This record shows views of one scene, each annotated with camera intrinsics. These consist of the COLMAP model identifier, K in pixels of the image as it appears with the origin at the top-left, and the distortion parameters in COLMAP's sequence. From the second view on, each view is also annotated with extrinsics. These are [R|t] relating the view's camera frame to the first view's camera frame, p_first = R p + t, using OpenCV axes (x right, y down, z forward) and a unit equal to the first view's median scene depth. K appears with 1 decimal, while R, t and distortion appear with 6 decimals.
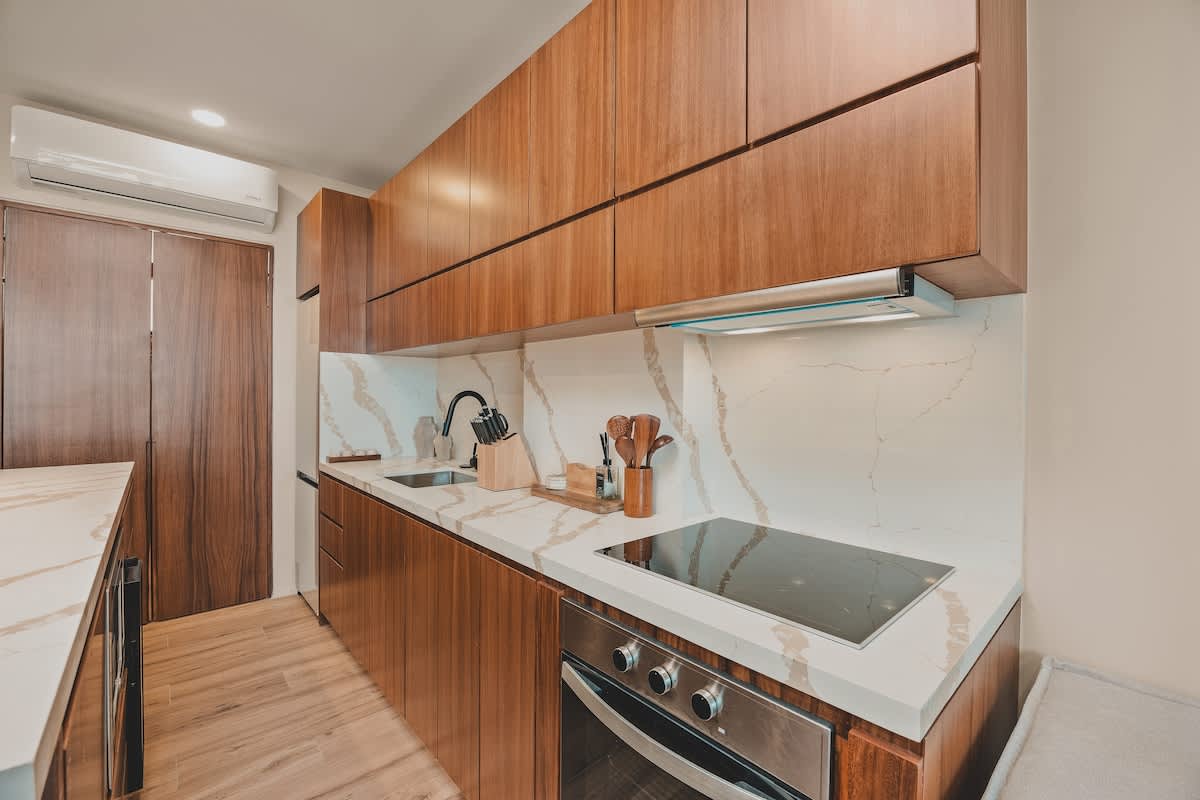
lens RADIAL K [[513.3, 0, 596.3], [0, 513.3, 398.7], [0, 0, 1]] dist [-0.016829, 0.002662]
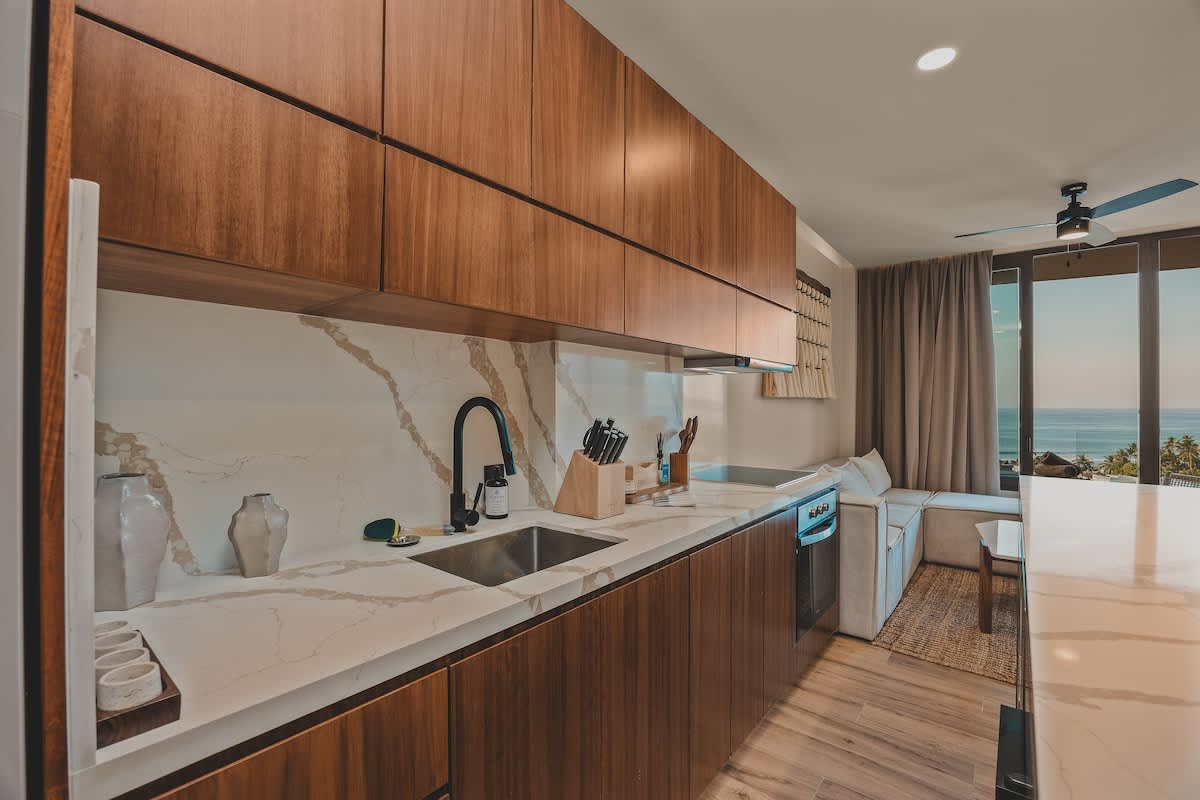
lens RADIAL K [[513.3, 0, 599.8], [0, 513.3, 405.6], [0, 0, 1]] dist [-0.016829, 0.002662]
pose [[-0.163706, -0.013222, 0.986421, -0.977047], [0.001217, 0.999907, 0.013605, -0.016057], [-0.986508, 0.003428, -0.163674, 1.089250]]
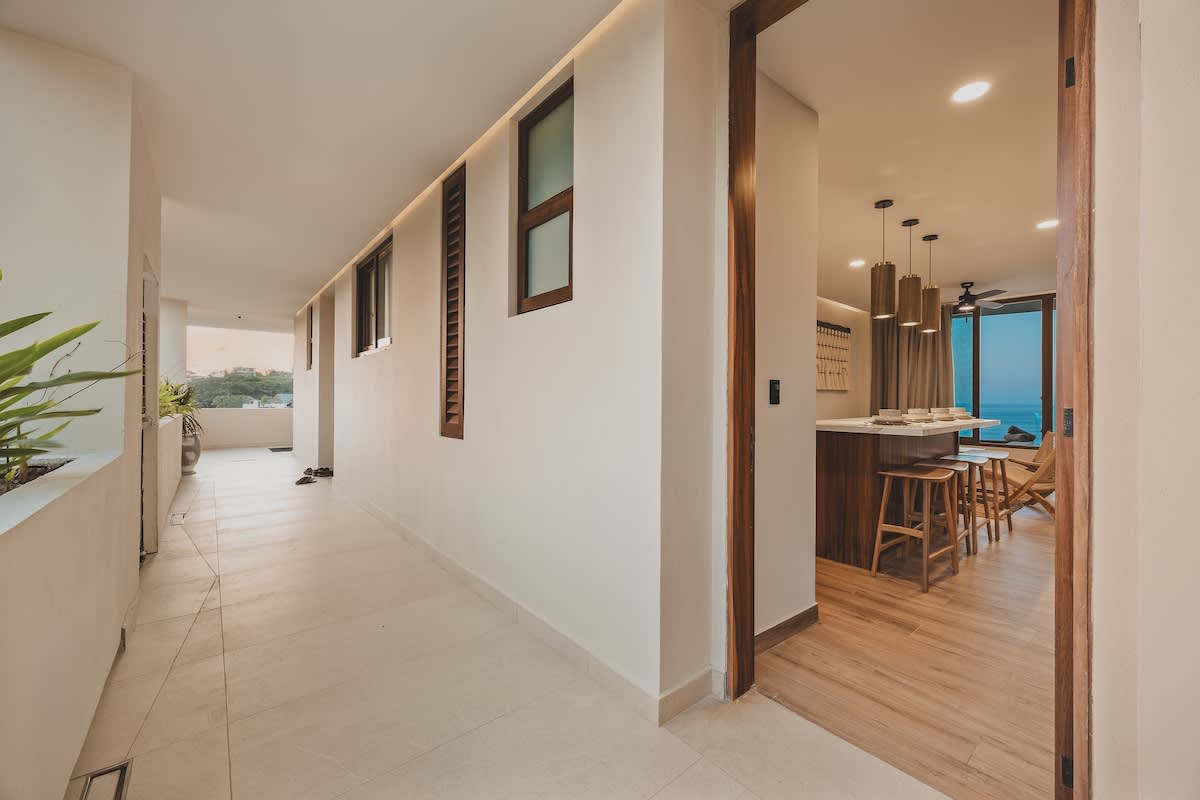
lens RADIAL K [[468.6, 0, 587.4], [0, 468.6, 399.4], [0, 0, 1]] dist [0.002268, 0.000144]
pose [[0.043751, -0.010648, 0.998986, -2.615163], [-0.003428, 0.999936, 0.010808, 0.021556], [-0.999037, -0.003898, 0.043712, 1.586004]]
